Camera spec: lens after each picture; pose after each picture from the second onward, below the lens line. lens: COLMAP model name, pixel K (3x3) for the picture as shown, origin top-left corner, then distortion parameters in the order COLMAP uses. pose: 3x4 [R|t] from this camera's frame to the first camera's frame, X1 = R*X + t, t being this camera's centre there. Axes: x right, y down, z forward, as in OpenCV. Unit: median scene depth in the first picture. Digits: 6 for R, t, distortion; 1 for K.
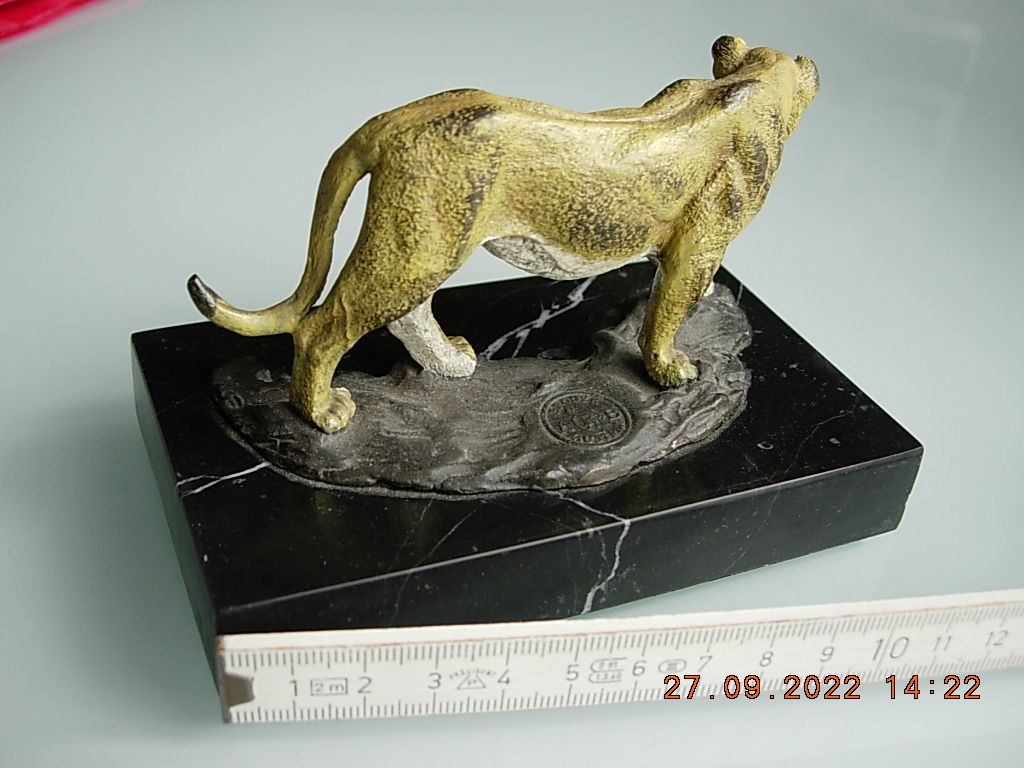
lens RADIAL K [[1117.0, 0, 512.0], [0, 1117.0, 384.0], [0, 0, 1]] dist [-0.173916, 0.026192]
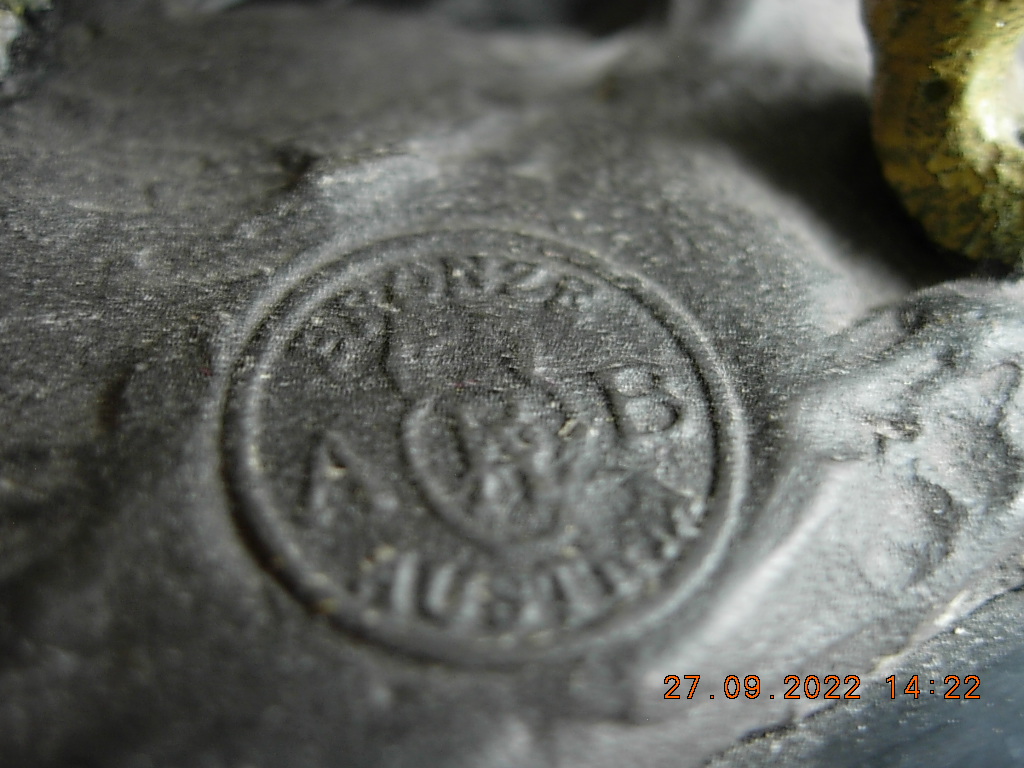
lens RADIAL K [[1117.0, 0, 512.0], [0, 1117.0, 384.0], [0, 0, 1]] dist [-0.173916, 0.026192]
pose [[0.983444, 0.146276, -0.106959, 0.087420], [-0.103829, 0.938613, 0.328977, -0.031627], [0.148515, -0.312425, 0.938261, 0.831824]]
